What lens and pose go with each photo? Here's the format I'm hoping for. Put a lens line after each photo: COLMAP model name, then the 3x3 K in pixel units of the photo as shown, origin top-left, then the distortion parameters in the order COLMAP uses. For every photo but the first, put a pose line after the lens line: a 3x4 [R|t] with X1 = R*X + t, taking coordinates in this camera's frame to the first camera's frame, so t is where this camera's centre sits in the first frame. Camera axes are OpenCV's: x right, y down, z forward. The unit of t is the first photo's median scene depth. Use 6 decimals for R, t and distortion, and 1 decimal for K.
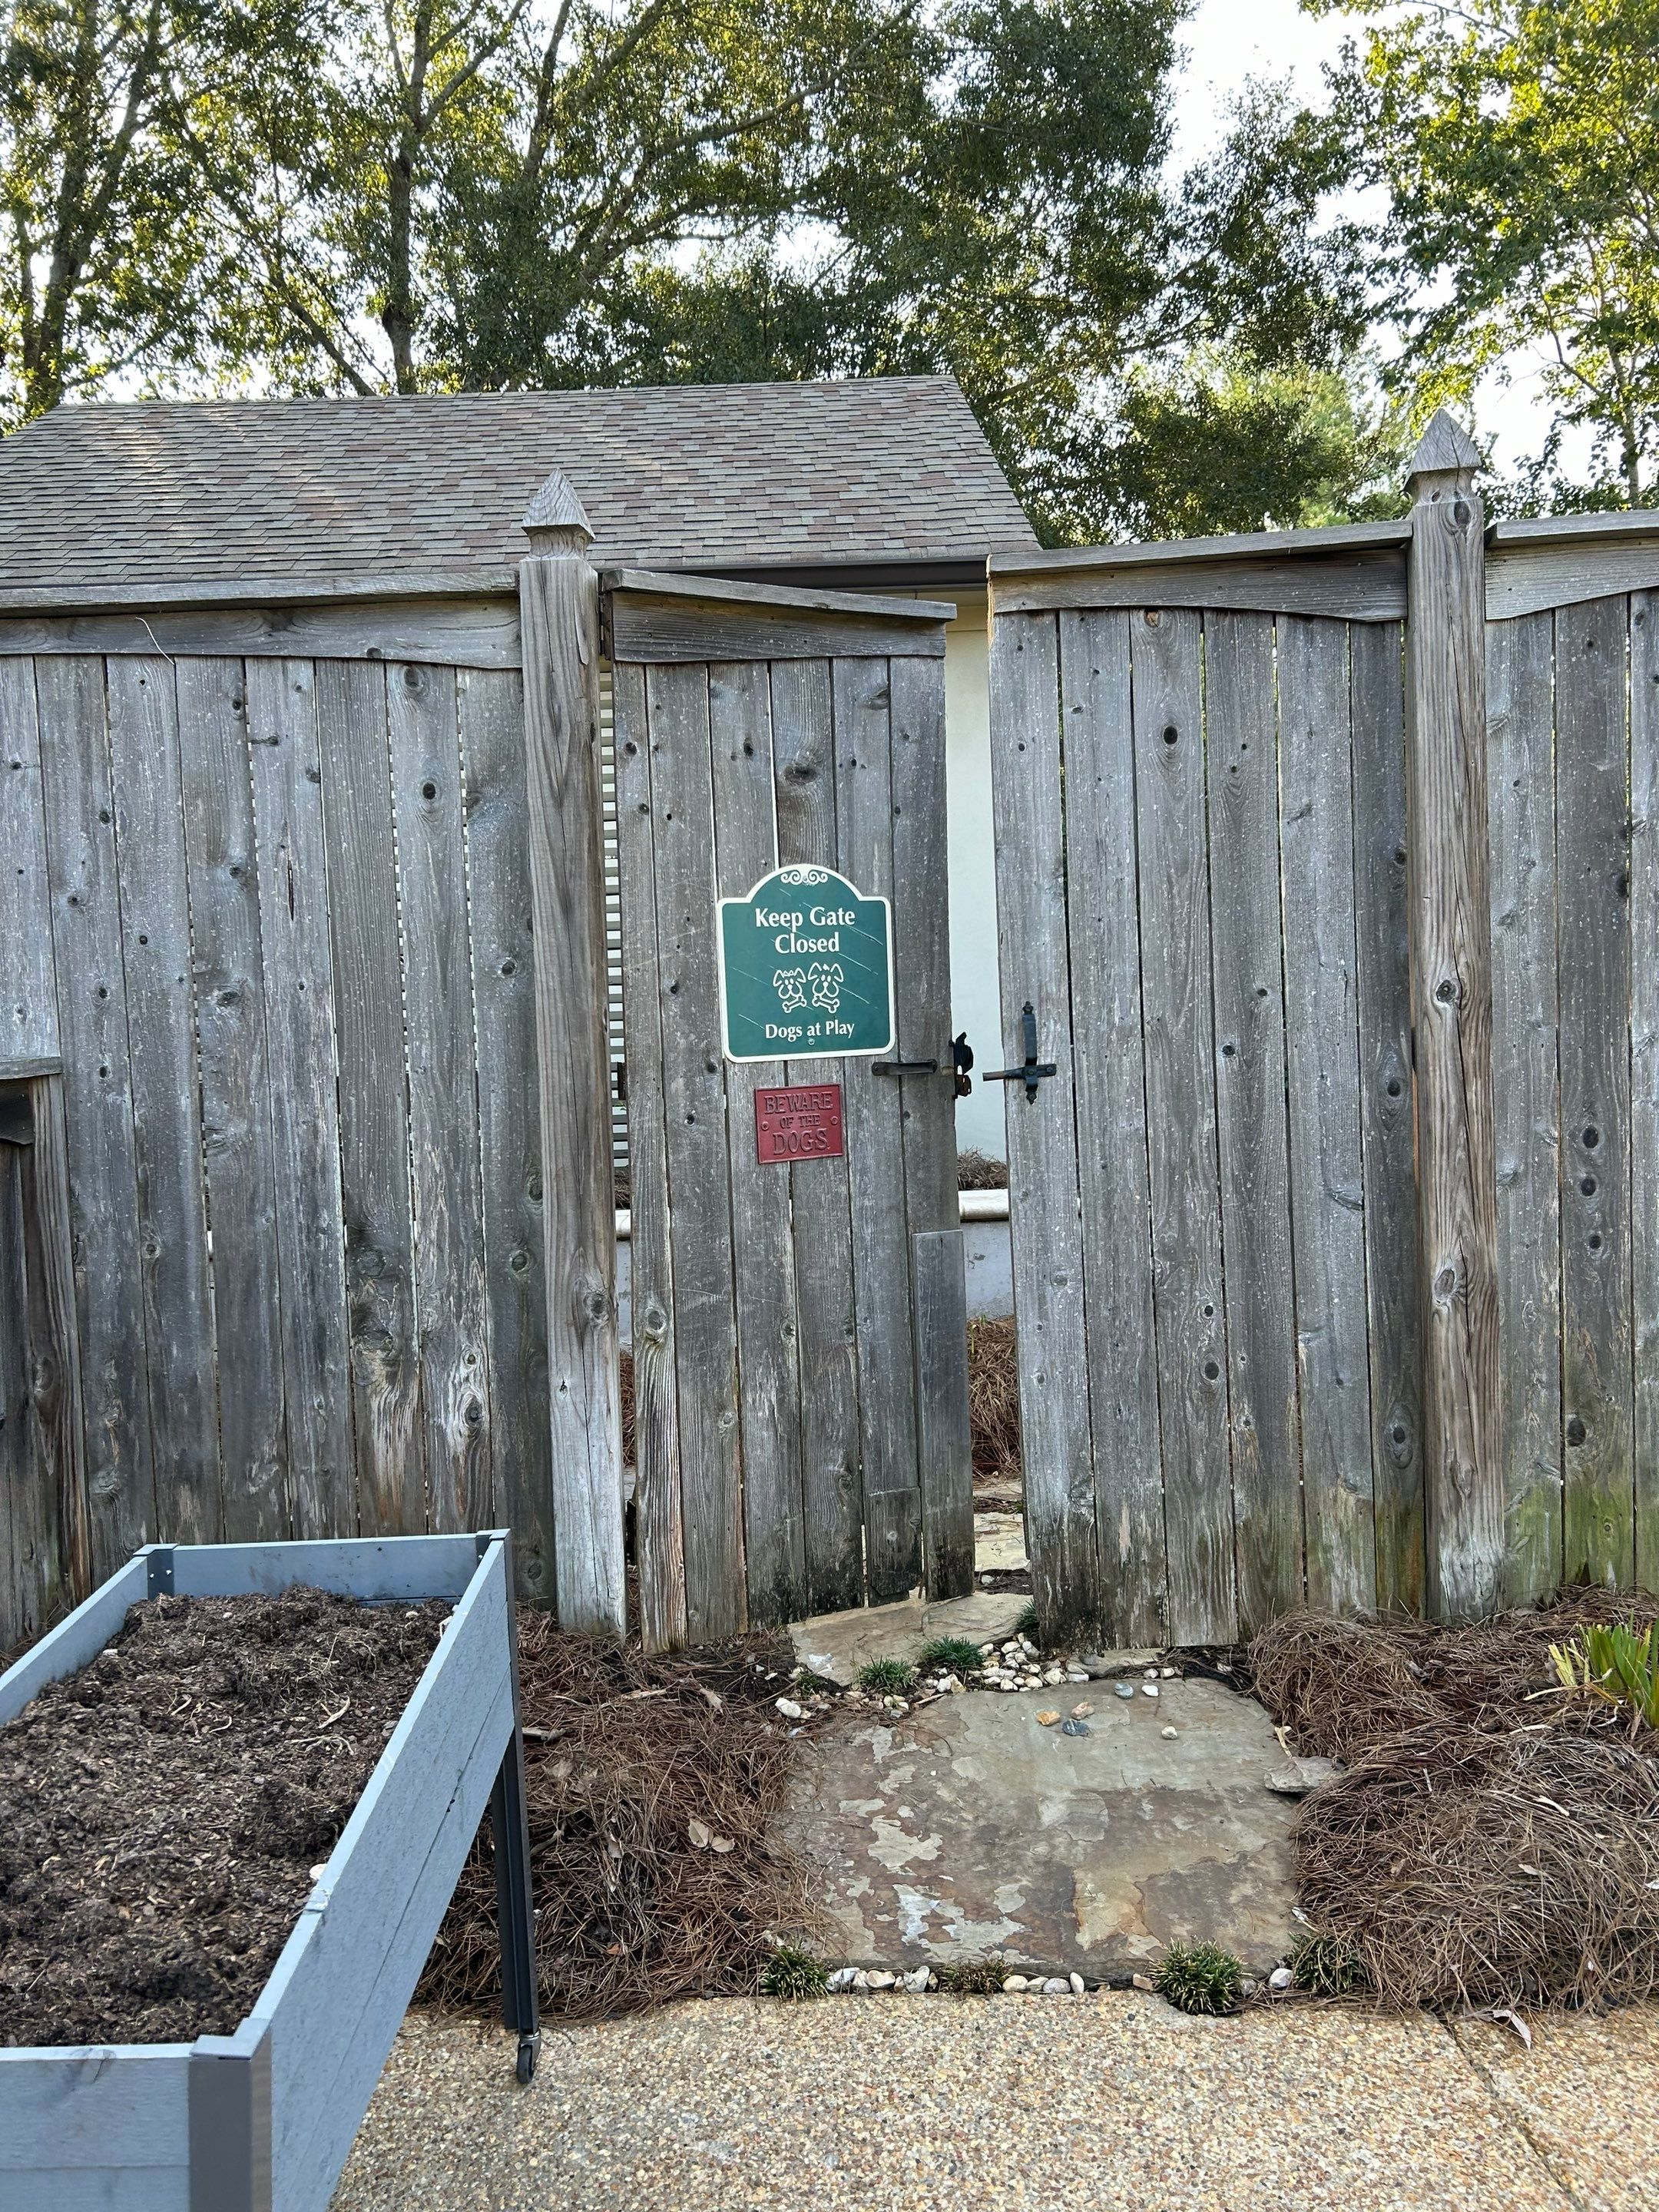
lens RADIAL K [[1665.5, 0, 809.1], [0, 1665.5, 1117.9], [0, 0, 1]] dist [0.044941, -0.045129]
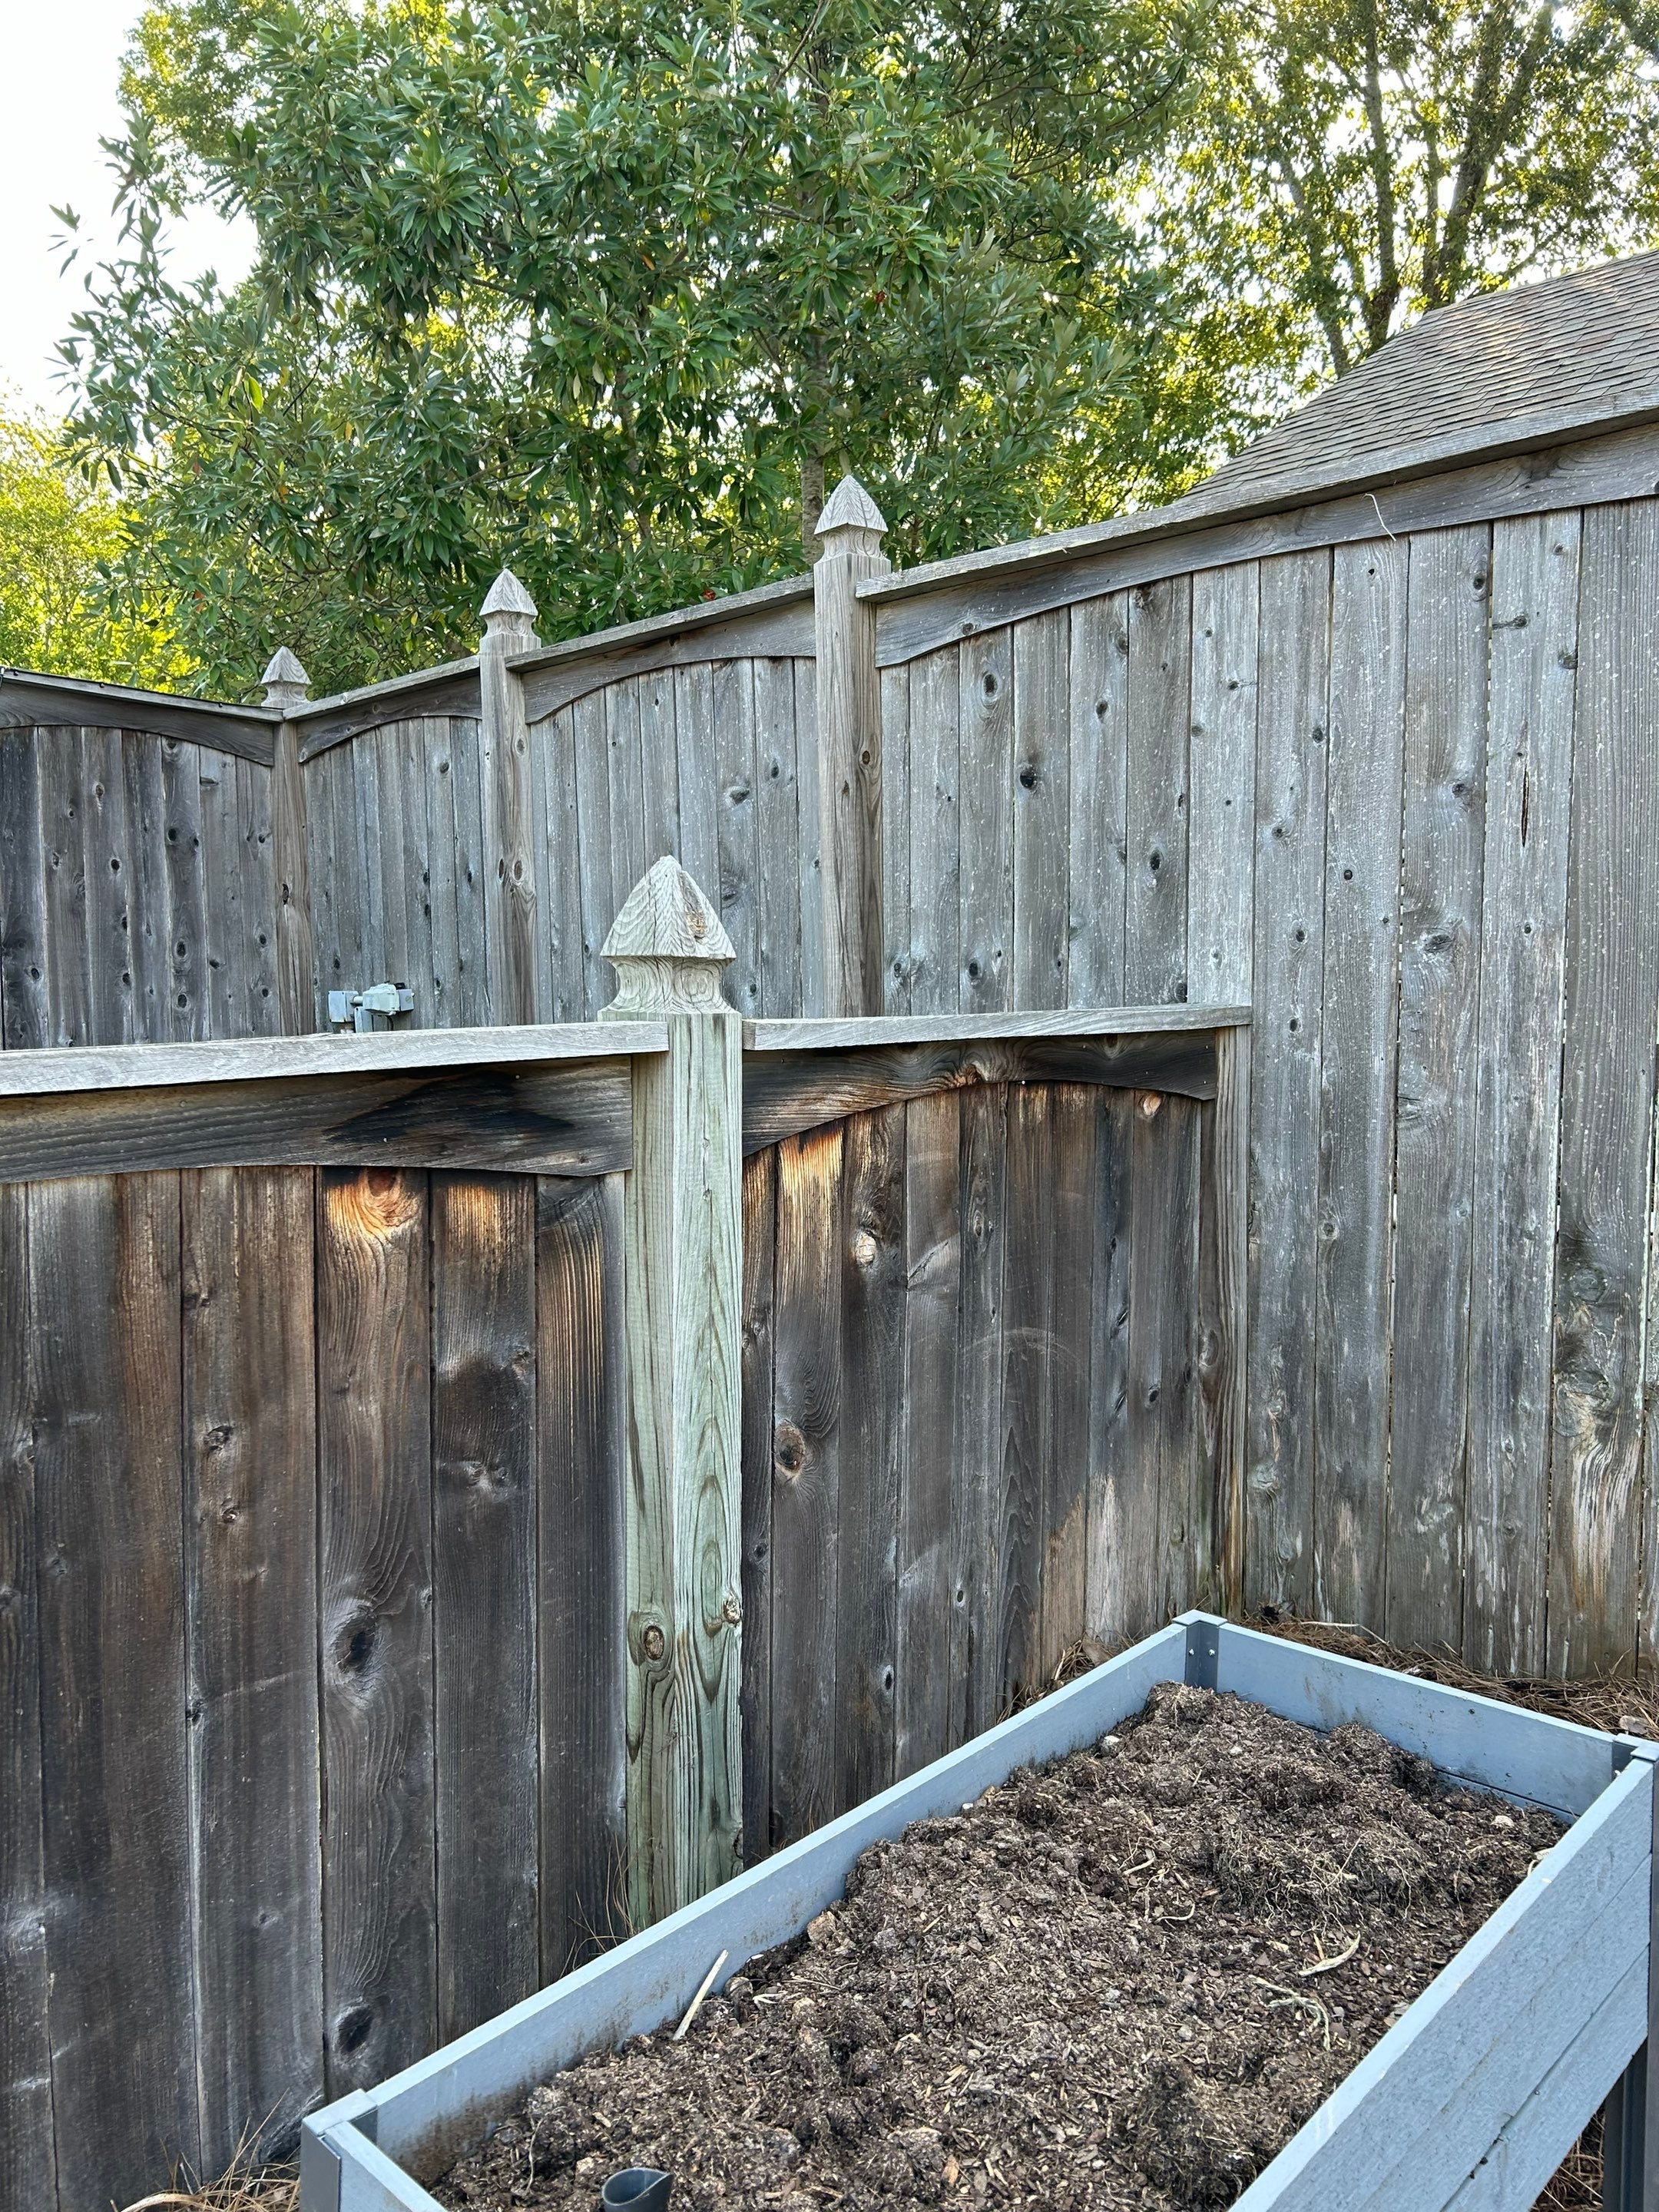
lens RADIAL K [[1665.5, 0, 806.5], [0, 1665.5, 1121.1], [0, 0, 1]] dist [0.044941, -0.045129]
pose [[0.717408, 0.086276, -0.691291, 0.011372], [-0.059070, 0.996262, 0.063036, -0.016464], [0.694145, -0.004388, 0.719822, 0.174088]]
